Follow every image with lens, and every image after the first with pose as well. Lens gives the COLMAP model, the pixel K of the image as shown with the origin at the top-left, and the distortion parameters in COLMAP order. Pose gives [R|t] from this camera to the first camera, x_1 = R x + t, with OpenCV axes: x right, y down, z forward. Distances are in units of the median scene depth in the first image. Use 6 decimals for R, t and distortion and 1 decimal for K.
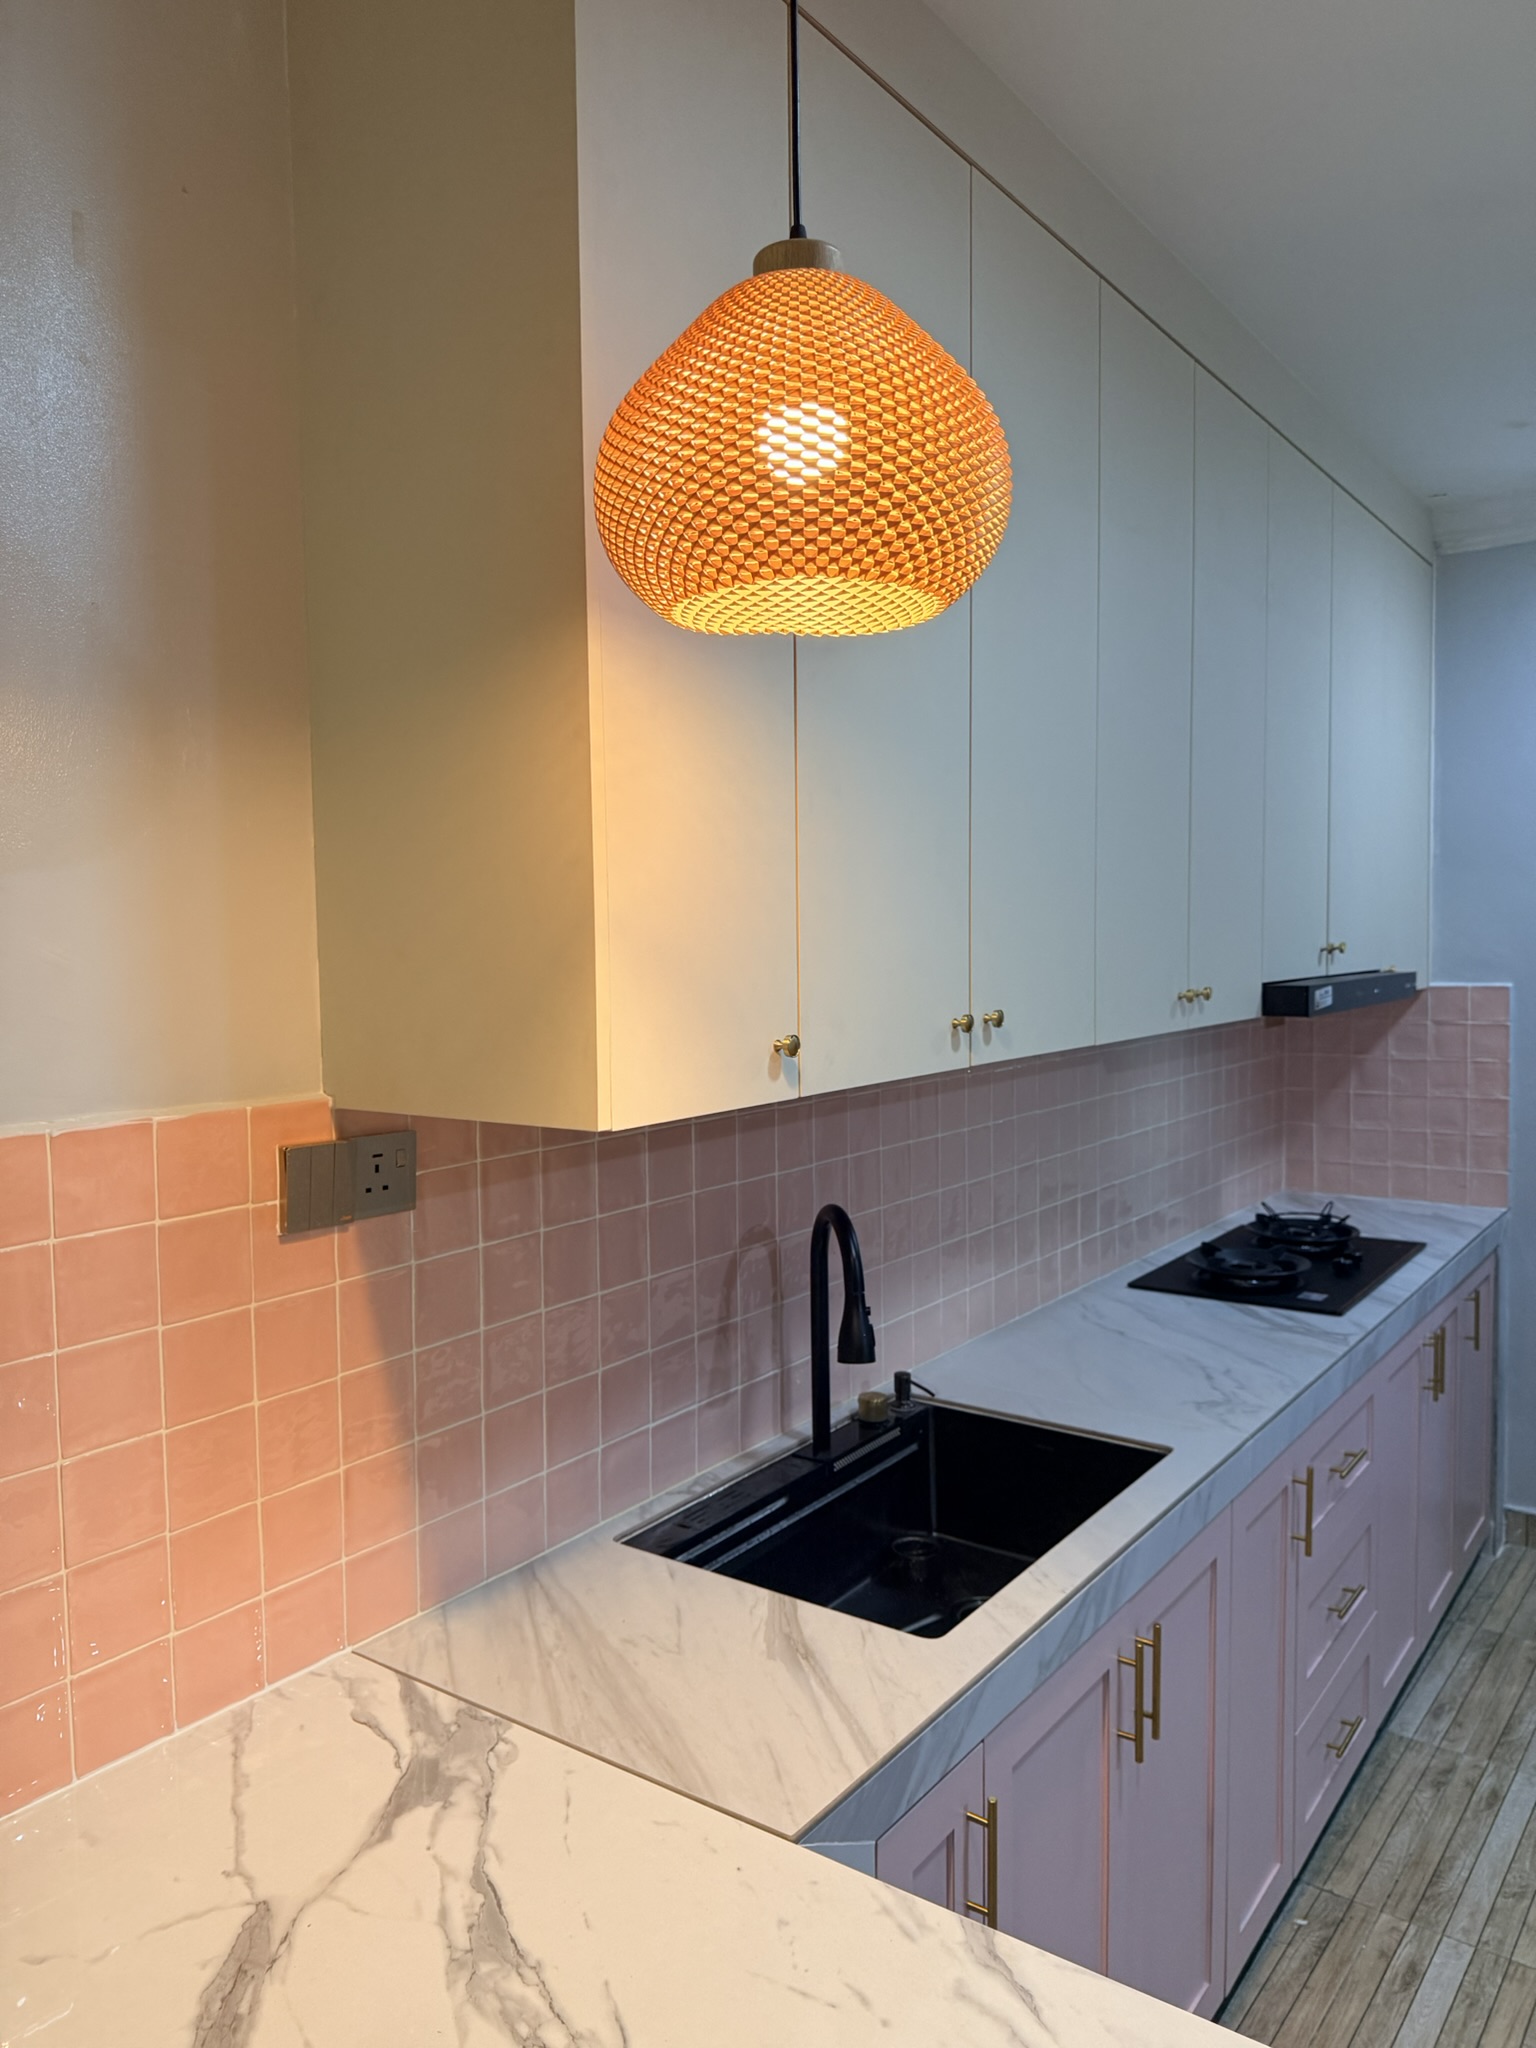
lens RADIAL K [[1456.7, 0, 774.4], [0, 1456.7, 1031.1], [0, 0, 1]] dist [0.014997, -0.020257]
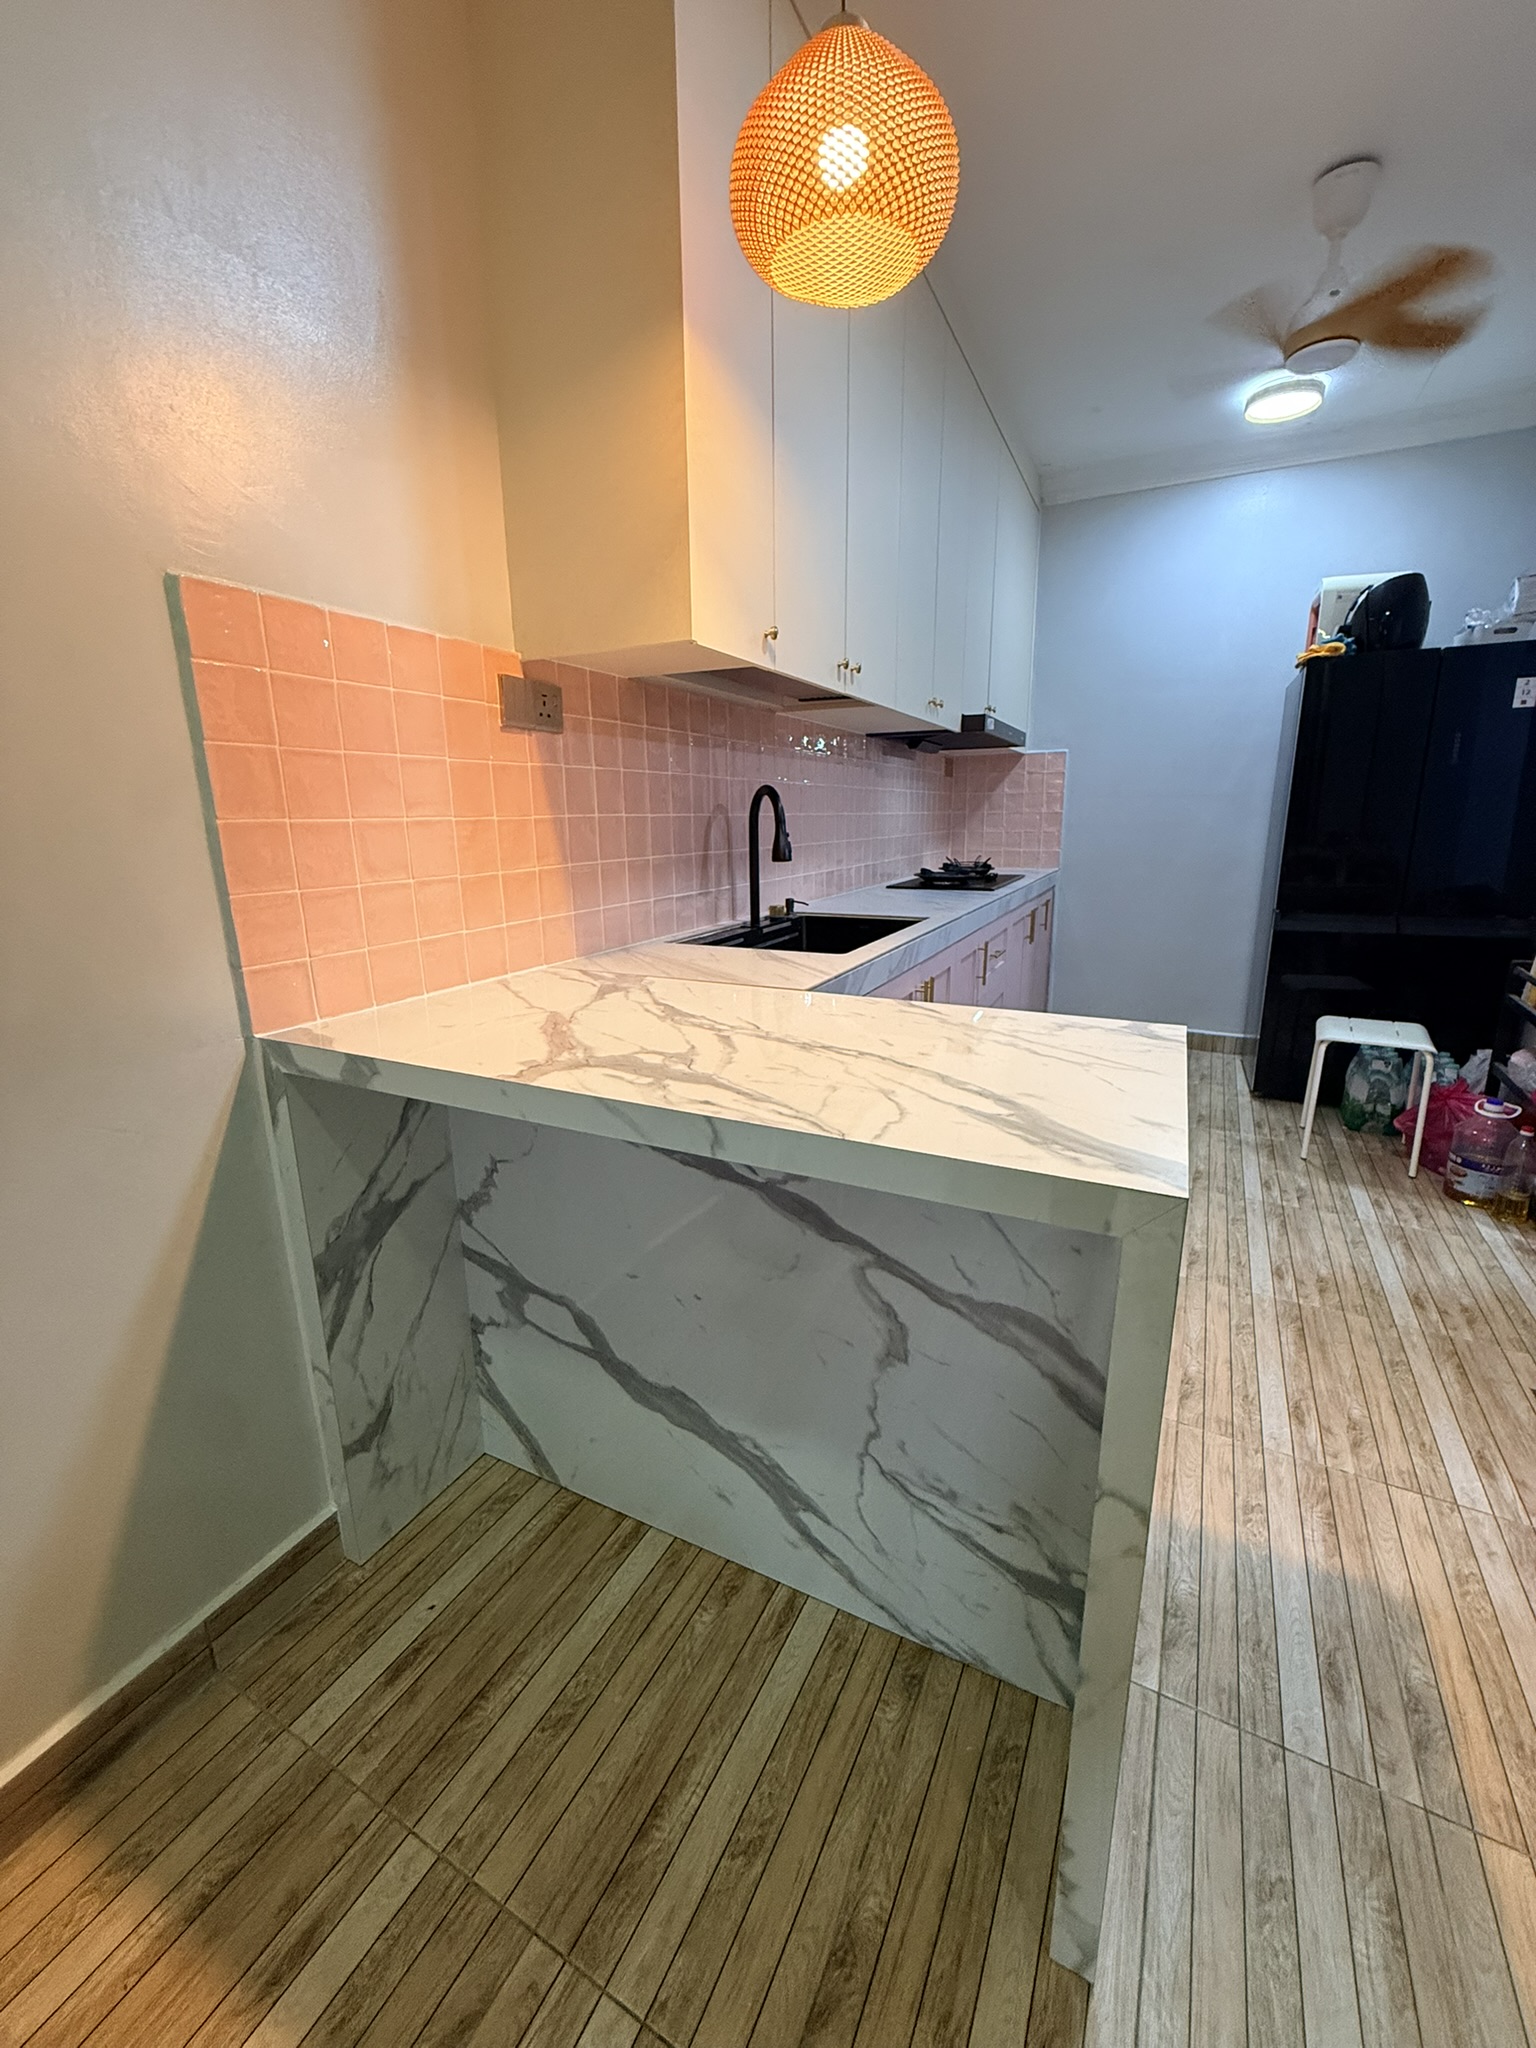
lens RADIAL K [[813.4, 0, 771.4], [0, 813.4, 1013.6], [0, 0, 1]] dist [-0.001223, 0.000112]
pose [[0.985700, -0.036564, 0.164493, -0.118052], [0.007673, 0.984900, 0.172952, 0.202609], [-0.168333, -0.169217, 0.971097, -0.062223]]
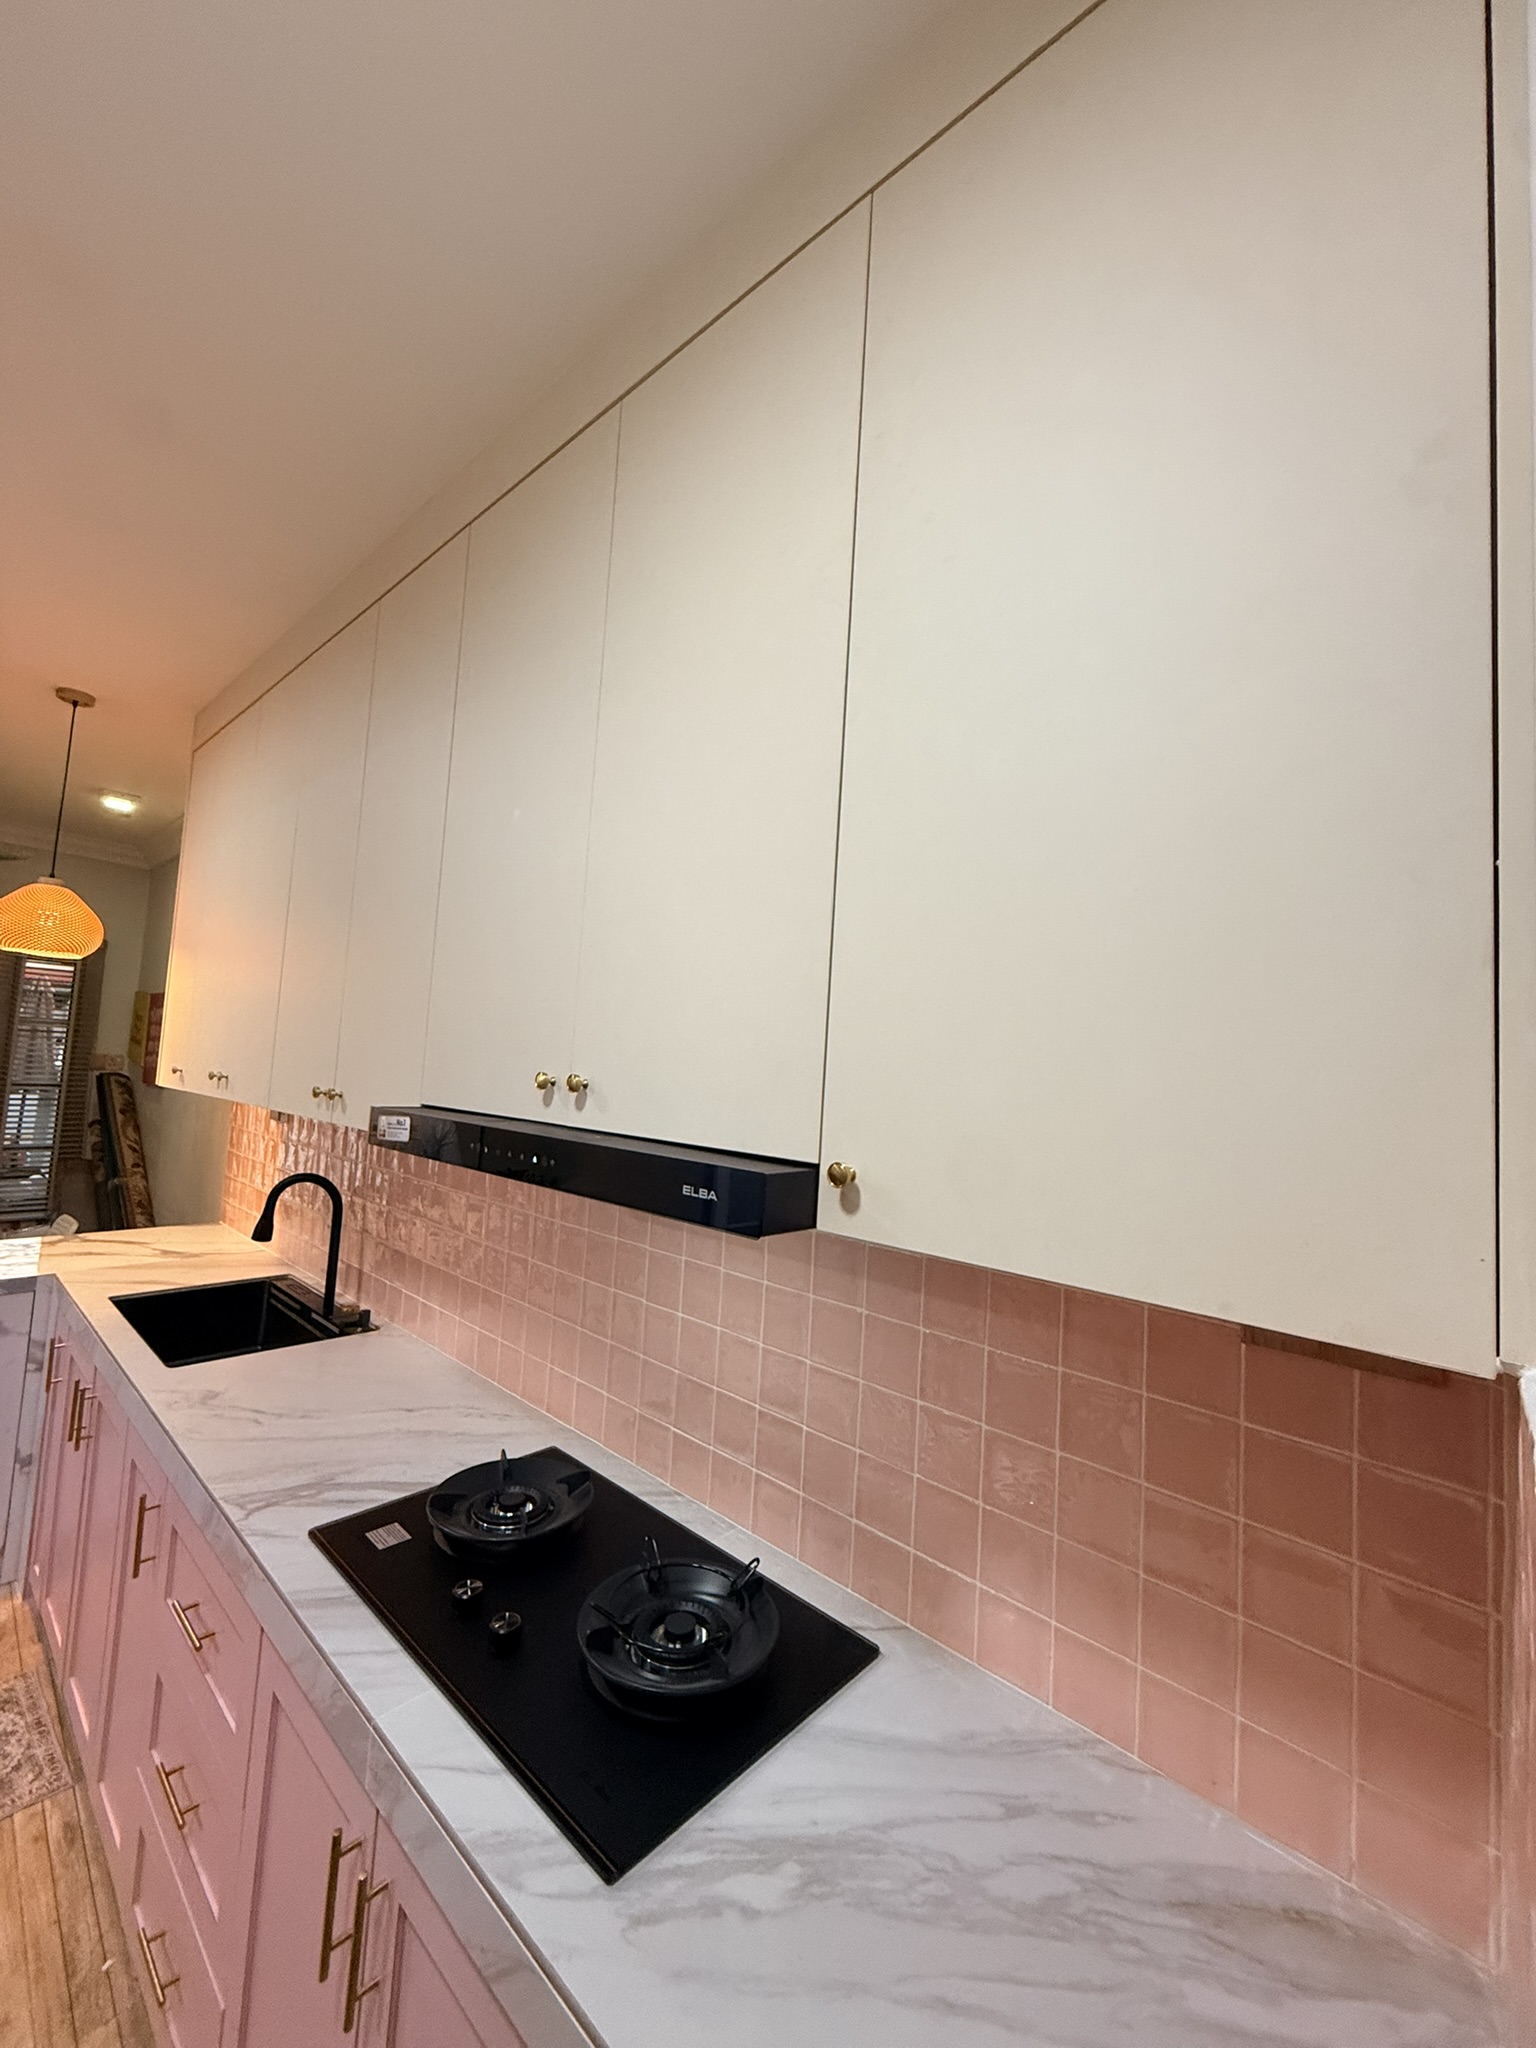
lens RADIAL K [[812.3, 0, 771.0], [0, 812.3, 1014.4], [0, 0, 1]] dist [-0.001928, 0.001052]
pose [[-0.107949, -0.064196, -0.992082, 0.986240], [-0.120093, 0.991447, -0.051087, -0.106790], [0.986876, 0.113628, -0.114736, 1.539125]]
